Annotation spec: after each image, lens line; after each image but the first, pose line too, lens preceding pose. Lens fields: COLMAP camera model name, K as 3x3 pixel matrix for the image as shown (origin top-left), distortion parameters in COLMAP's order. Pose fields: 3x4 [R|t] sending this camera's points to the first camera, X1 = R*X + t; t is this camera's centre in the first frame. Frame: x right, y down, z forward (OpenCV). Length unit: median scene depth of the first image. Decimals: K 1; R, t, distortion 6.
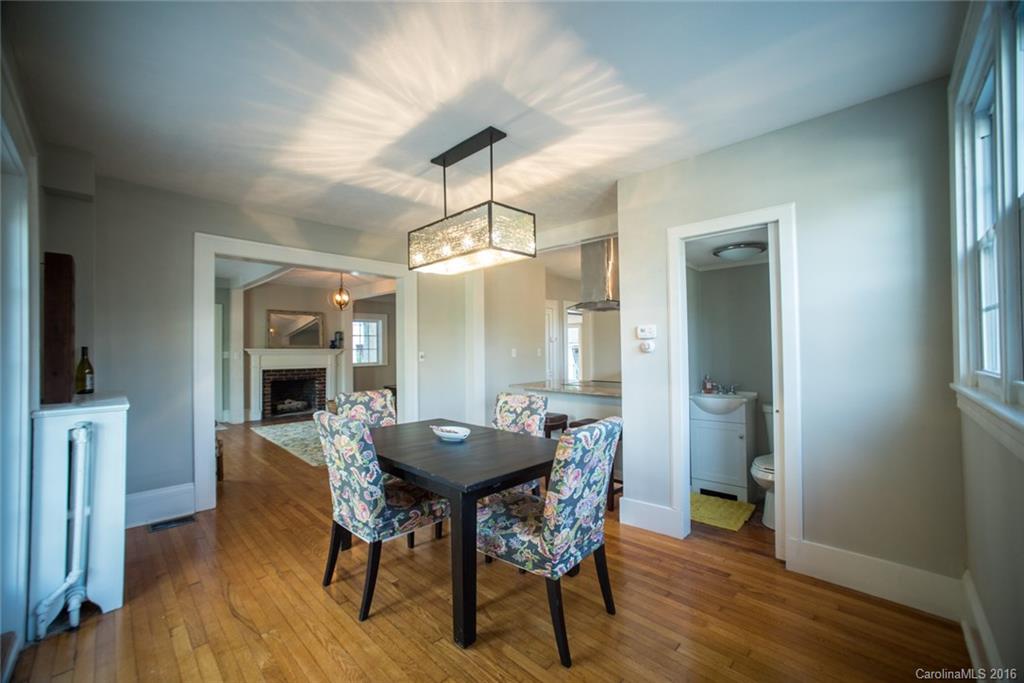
lens RADIAL K [[403.4, 0, 515.3], [0, 403.4, 340.9], [0, 0, 1]] dist [-0.028233, 0.002559]
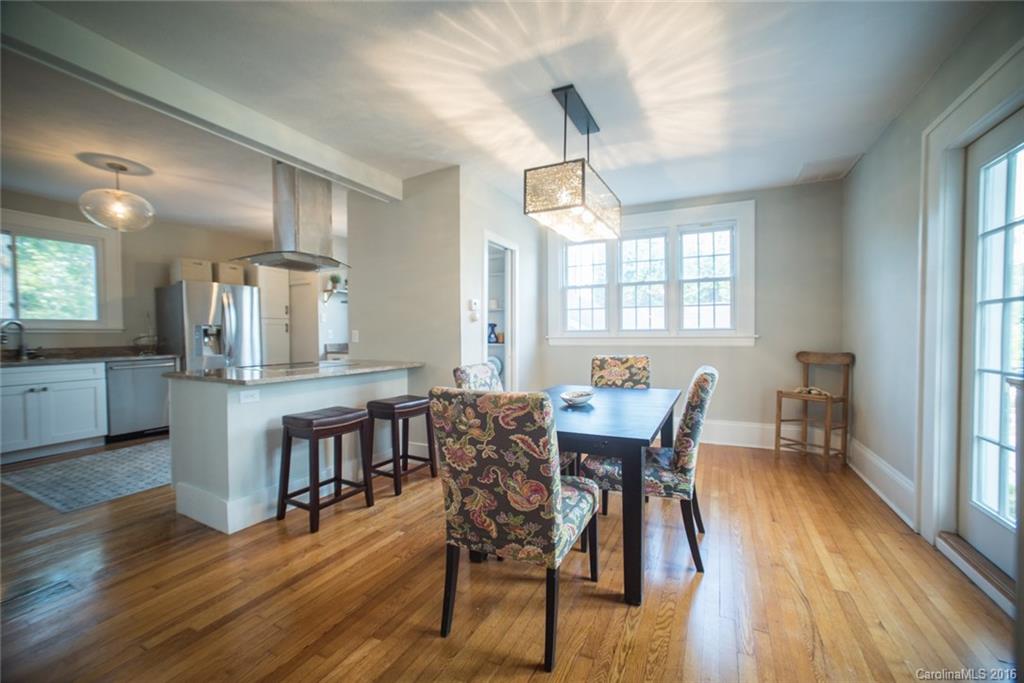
lens RADIAL K [[403.4, 0, 511.4], [0, 403.4, 338.1], [0, 0, 1]] dist [-0.028233, 0.002559]
pose [[-0.277526, -0.009749, 0.960669, -1.026564], [-0.011986, 0.999906, 0.006685, 0.080010], [-0.960643, -0.009660, -0.277617, 1.408665]]
